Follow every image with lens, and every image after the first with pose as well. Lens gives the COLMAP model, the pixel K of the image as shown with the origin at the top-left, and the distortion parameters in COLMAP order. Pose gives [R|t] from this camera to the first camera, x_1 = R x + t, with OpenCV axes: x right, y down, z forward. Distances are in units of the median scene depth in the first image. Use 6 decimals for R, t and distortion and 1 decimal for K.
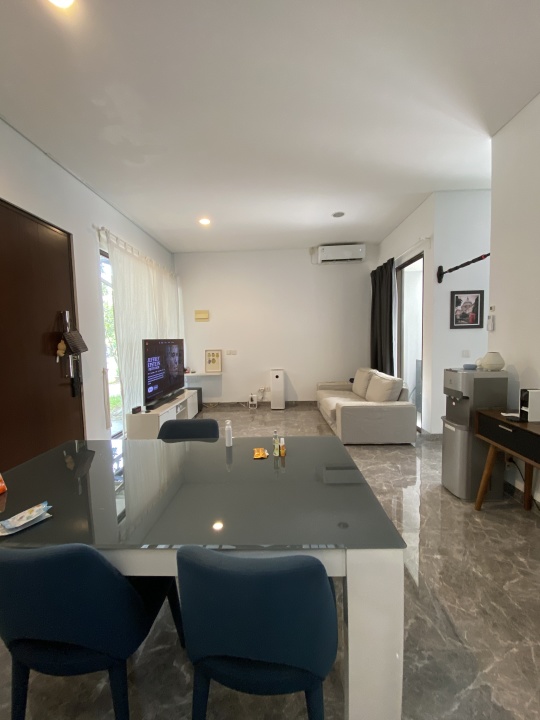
lens RADIAL K [[291.8, 0, 263.7], [0, 291.8, 362.4], [0, 0, 1]] dist [0.000347, -0.009309]
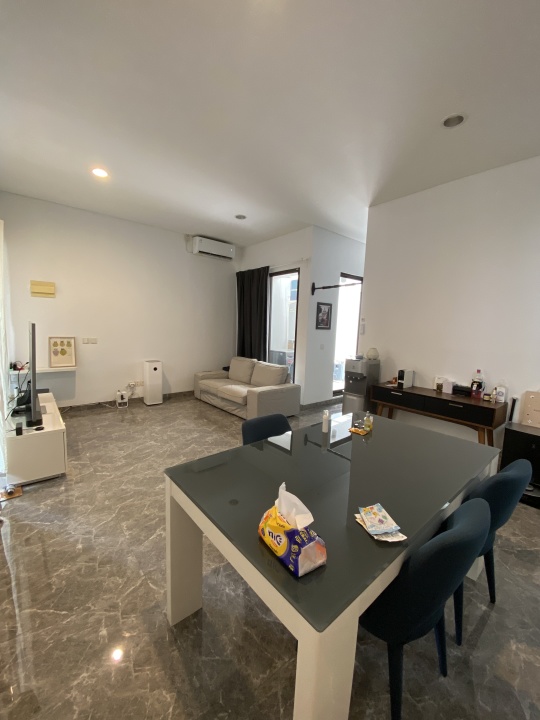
lens RADIAL K [[291.8, 0, 267.1], [0, 291.8, 360.0], [0, 0, 1]] dist [0.000347, -0.009309]
pose [[0.719892, -0.026594, 0.693576, -0.340132], [-0.000053, 0.999264, 0.038369, -0.014308], [-0.694086, -0.027658, 0.719361, 0.106026]]
